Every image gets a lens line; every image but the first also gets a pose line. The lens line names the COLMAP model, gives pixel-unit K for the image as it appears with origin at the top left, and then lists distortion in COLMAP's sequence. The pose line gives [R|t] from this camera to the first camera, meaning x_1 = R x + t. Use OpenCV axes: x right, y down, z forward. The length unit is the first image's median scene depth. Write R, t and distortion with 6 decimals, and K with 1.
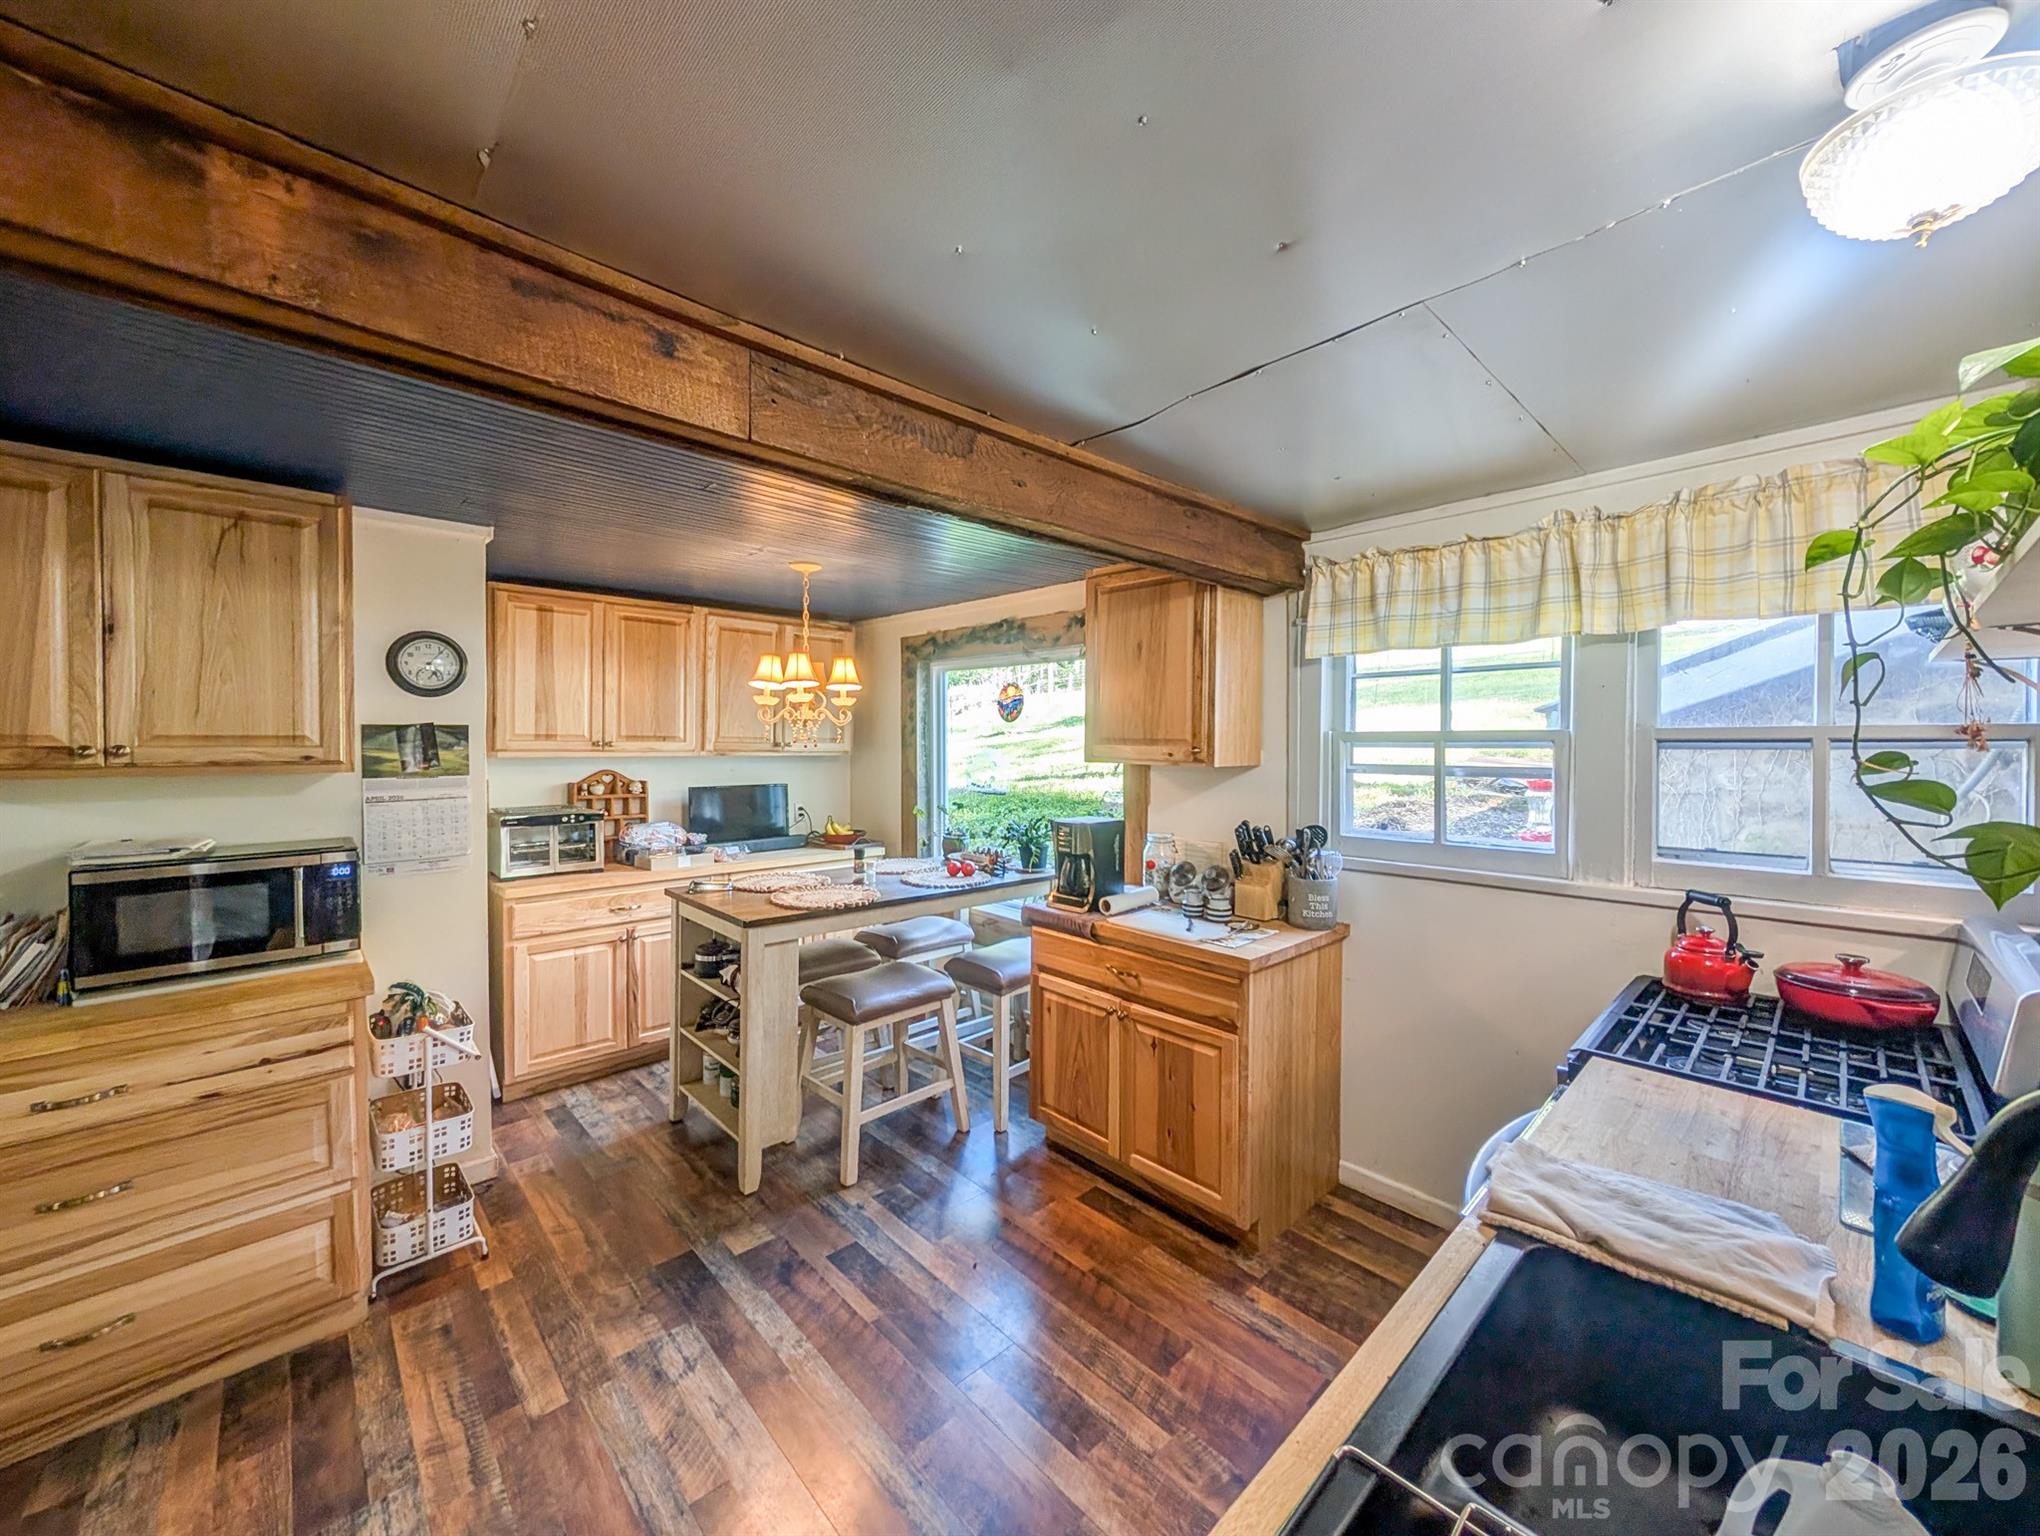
lens RADIAL K [[801.2, 0, 999.5], [0, 801.2, 747.2], [0, 0, 1]] dist [-0.000490, 0.000010]
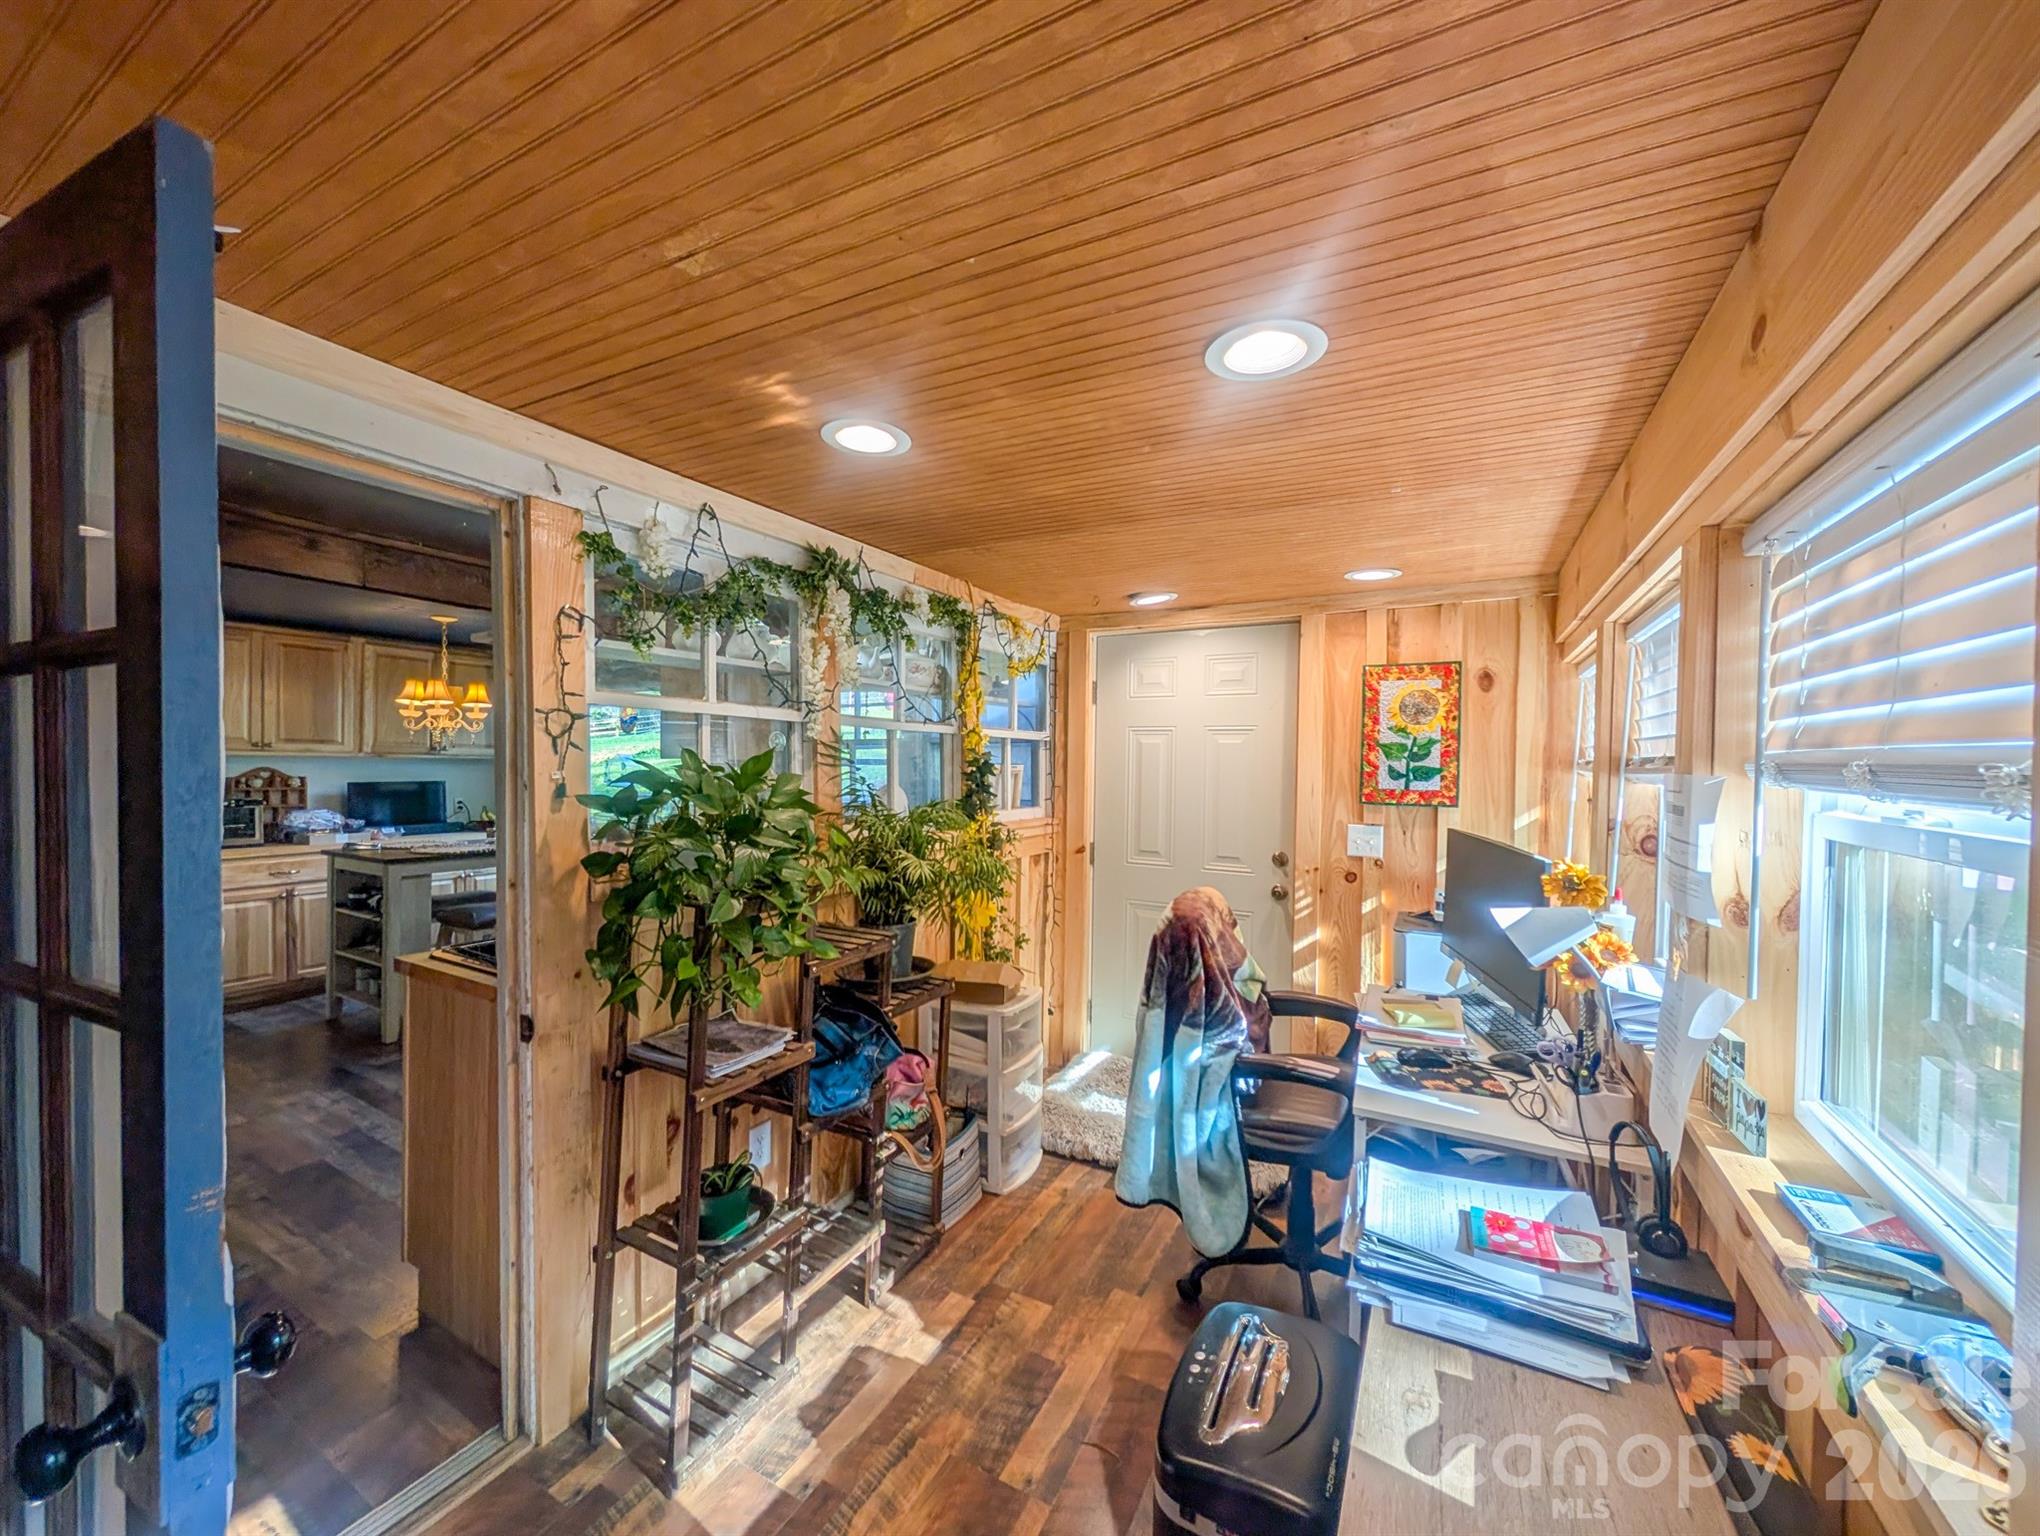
lens RADIAL K [[781.4, 0, 1011.3], [0, 781.4, 772.1], [0, 0, 1]] dist [0.000004, 0.000105]
pose [[0.949802, 0.000098, 0.312853, 0.285655], [-0.001155, 0.999994, 0.003194, 0.040290], [-0.312851, -0.003395, 0.949796, -0.639557]]
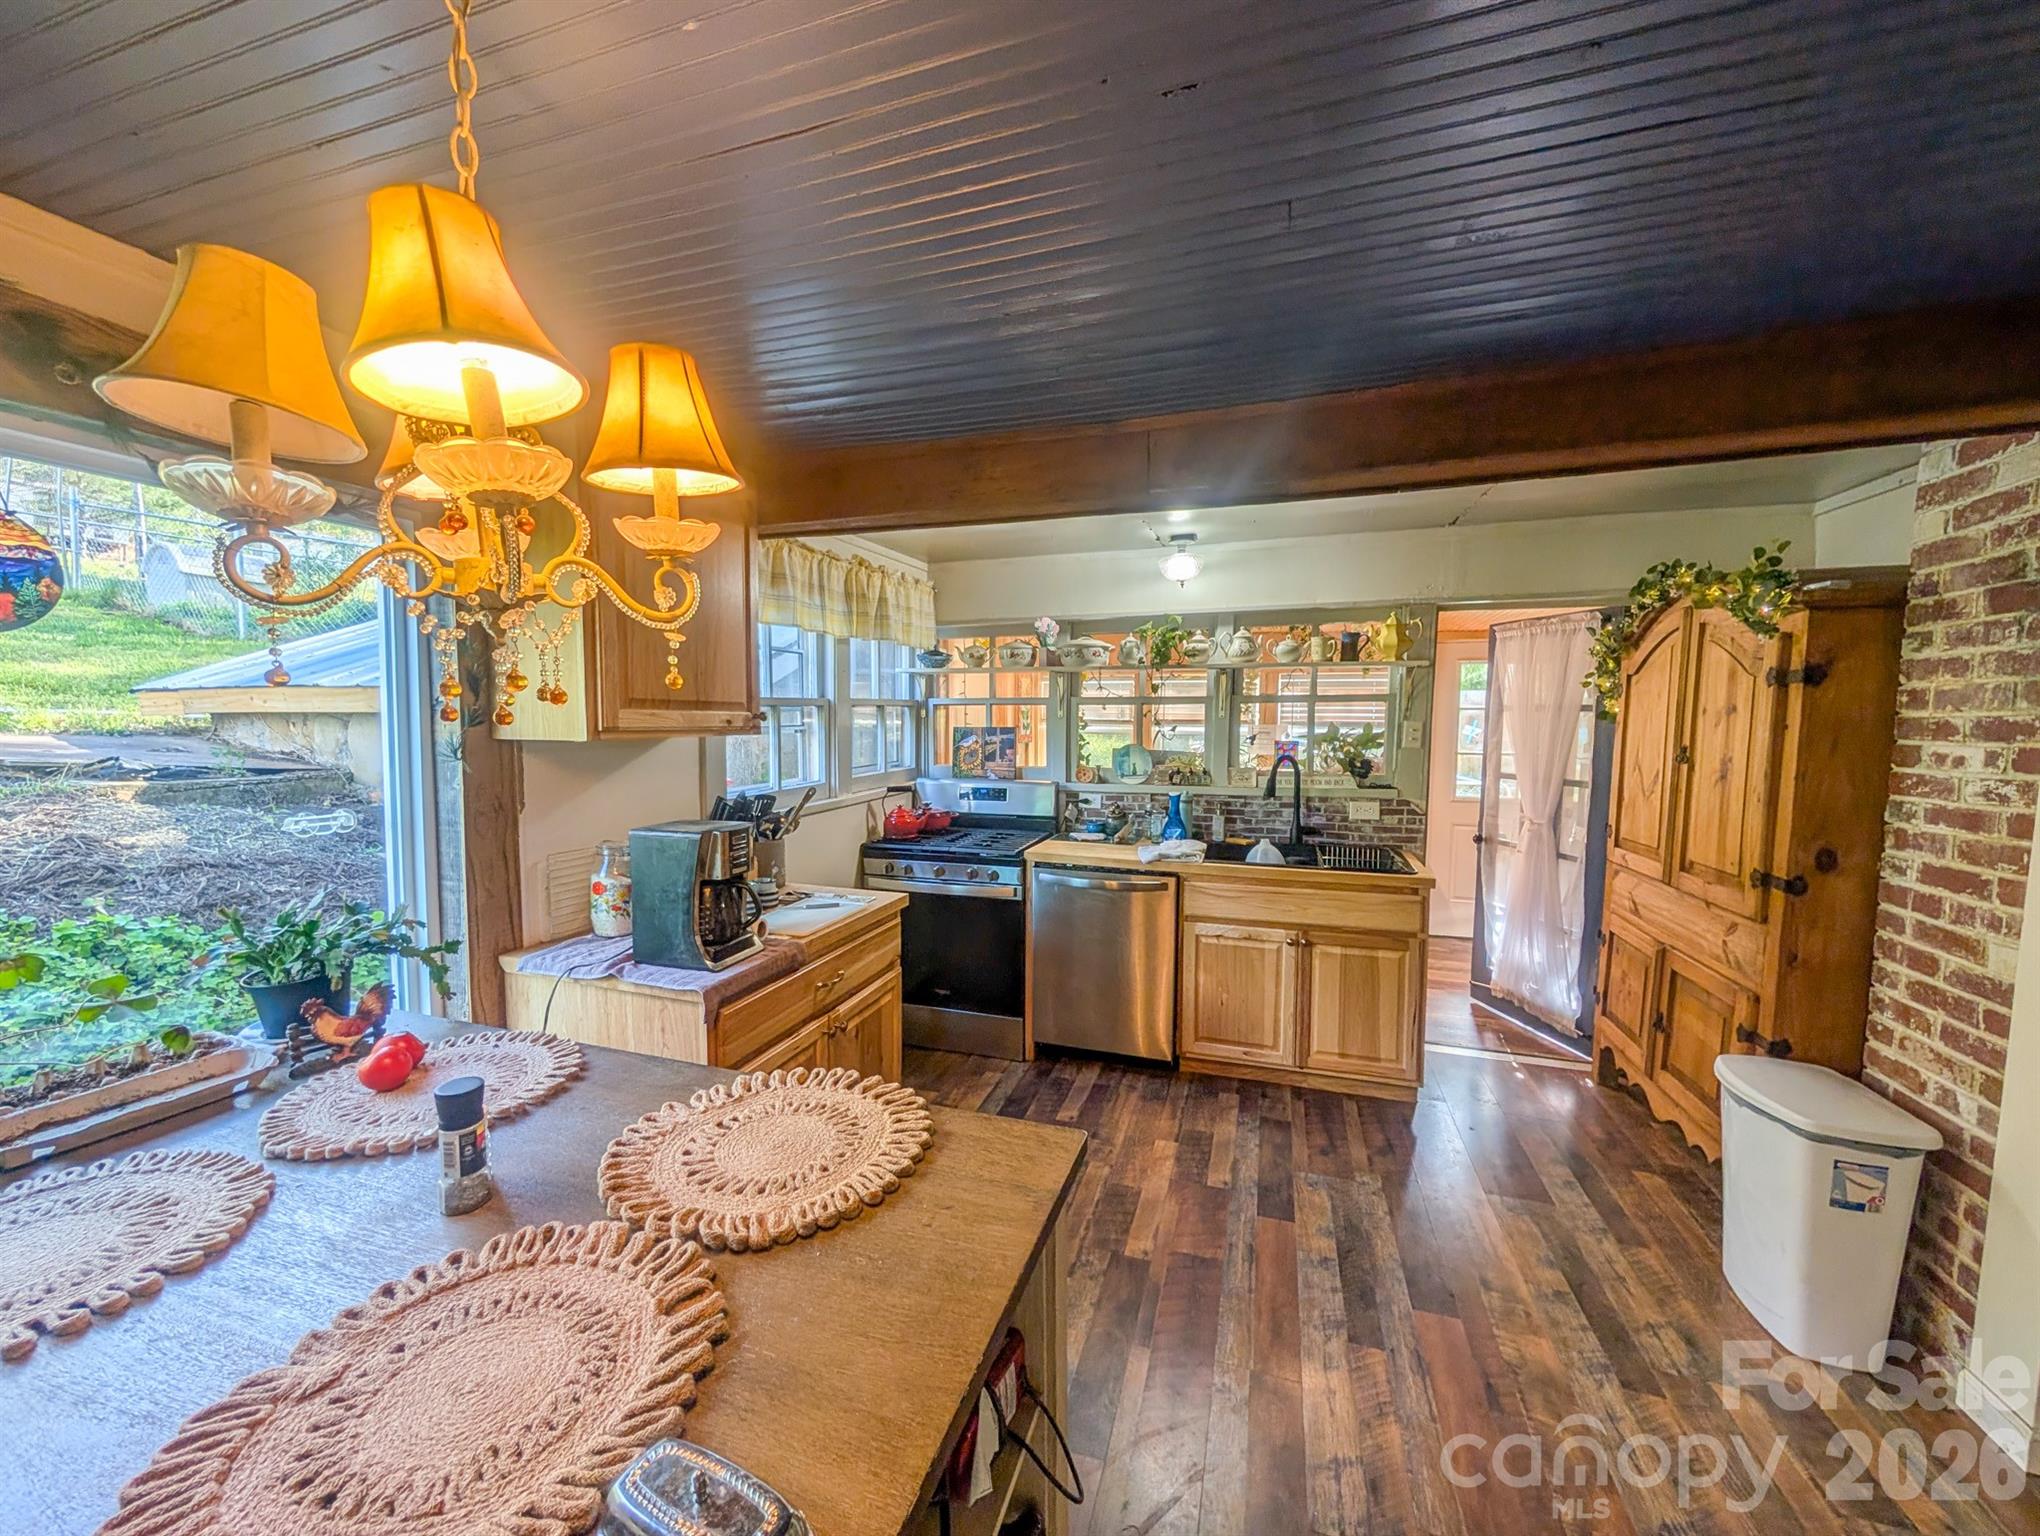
lens RADIAL K [[781.4, 0, 1011.3], [0, 781.4, 772.1], [0, 0, 1]] dist [0.000004, 0.000105]
pose [[-0.489661, -0.070070, 0.869093, -0.510482], [0.004867, 0.996530, 0.083087, -0.003307], [-0.871899, 0.044914, -0.487621, 0.987228]]
